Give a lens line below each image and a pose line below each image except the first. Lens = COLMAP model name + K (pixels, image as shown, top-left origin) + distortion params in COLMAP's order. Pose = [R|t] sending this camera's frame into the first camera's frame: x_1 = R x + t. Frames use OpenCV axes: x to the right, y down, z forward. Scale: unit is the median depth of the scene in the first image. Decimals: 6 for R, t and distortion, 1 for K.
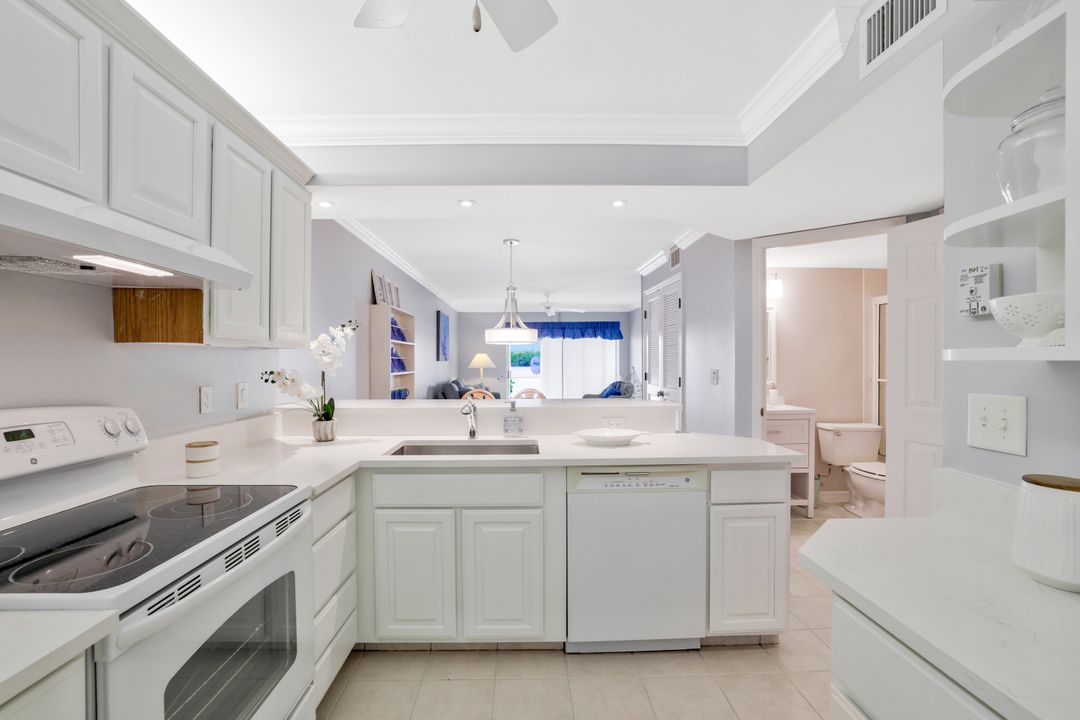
lens RADIAL K [[473.5, 0, 532.0], [0, 473.5, 365.7], [0, 0, 1]] dist [-0.051718, 0.019811]
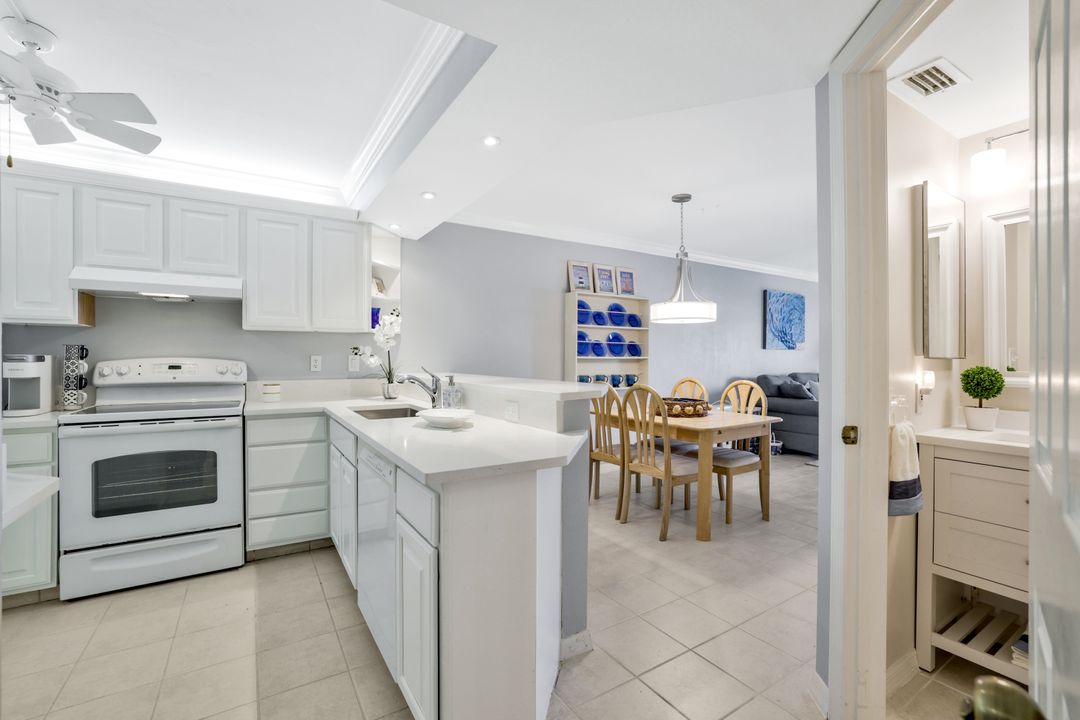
lens RADIAL K [[467.1, 0, 534.3], [0, 467.1, 359.3], [0, 0, 1]] dist [-0.048400, 0.019093]
pose [[0.510169, 0.008810, -0.860029, 0.992438], [-0.012132, 0.999922, 0.003047, 0.037762], [0.859989, 0.008880, 0.510236, 0.697512]]
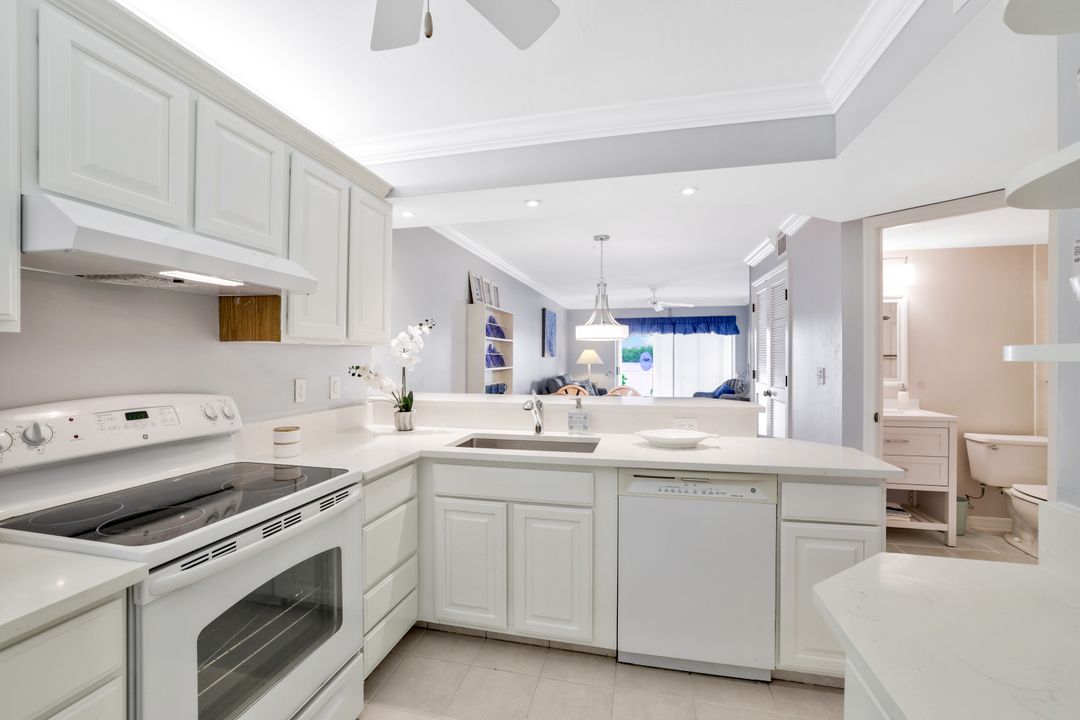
lens RADIAL K [[466.0, 0, 534.5], [0, 466.0, 356.3], [0, 0, 1]] dist [-0.048730, 0.019261]
pose [[0.967663, 0.002950, -0.252228, 0.126674], [-0.005690, 0.999932, -0.010136, -0.002584], [0.252181, 0.011244, 0.967615, 0.031204]]
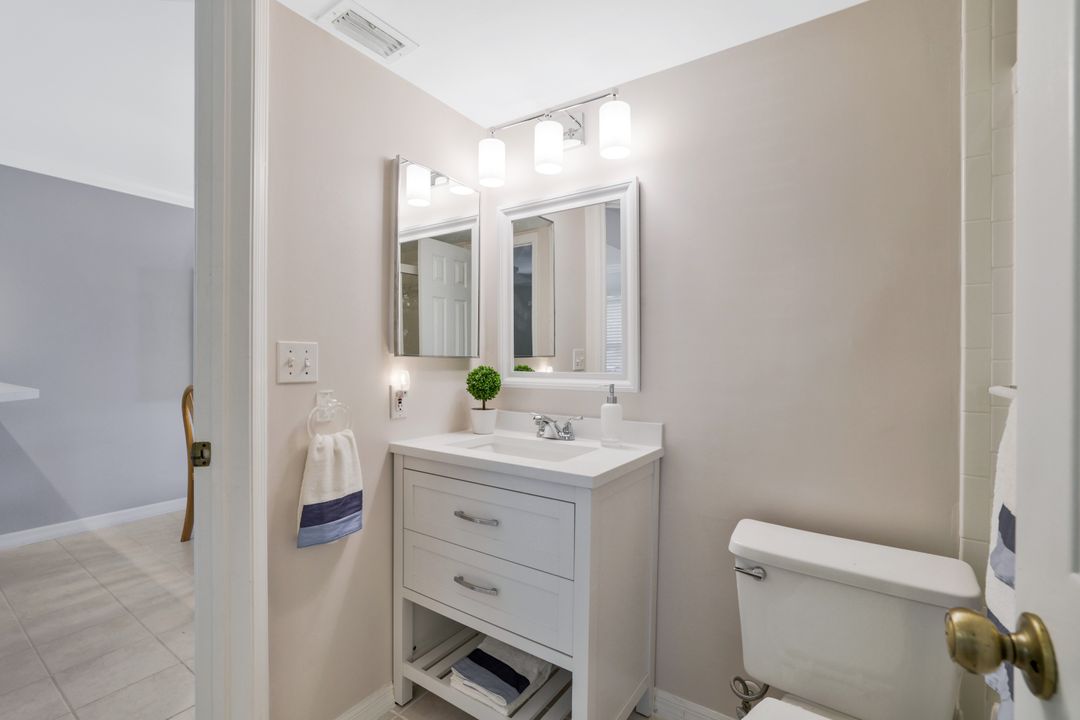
lens RADIAL K [[479.2, 0, 540.4], [0, 479.2, 362.9], [0, 0, 1]] dist [-0.052248, 0.020671]
pose [[0.812852, 0.015206, -0.582272, 1.246090], [-0.017590, 0.999844, 0.001555, 0.035385], [0.582205, 0.008978, 0.812992, 1.192685]]
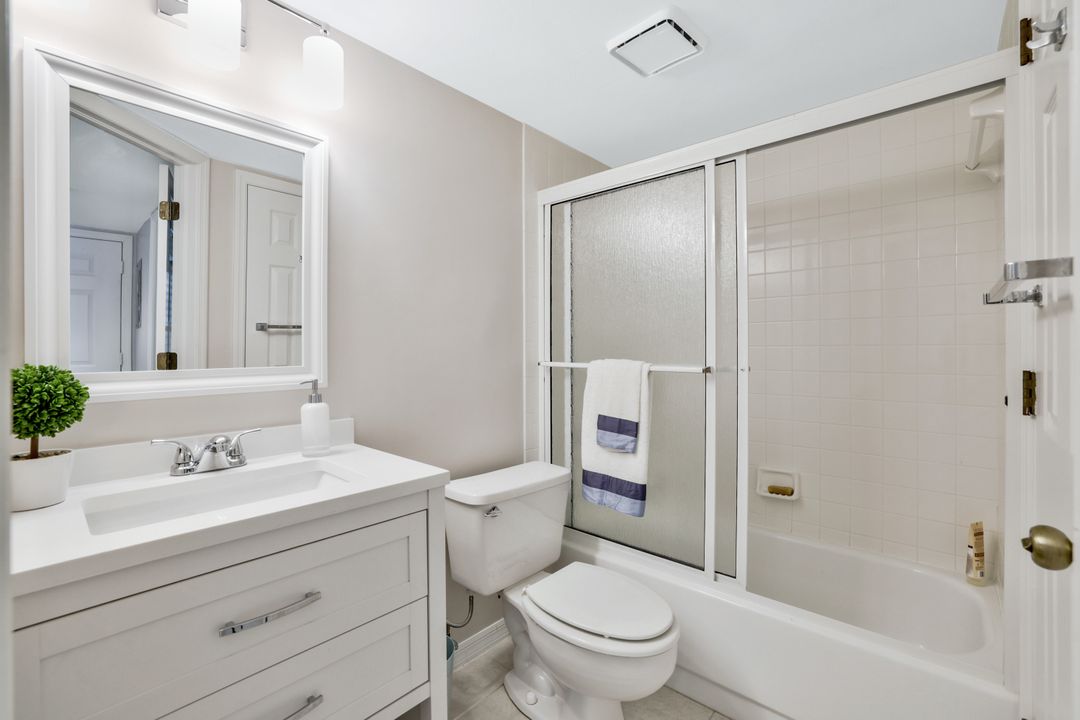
lens RADIAL K [[466.0, 0, 534.5], [0, 466.0, 356.3], [0, 0, 1]] dist [-0.048730, 0.019261]
pose [[0.689839, -0.008366, 0.723915, 0.720223], [0.006551, 0.999964, 0.005314, 0.036657], [-0.723934, 0.001076, 0.689869, 1.247979]]
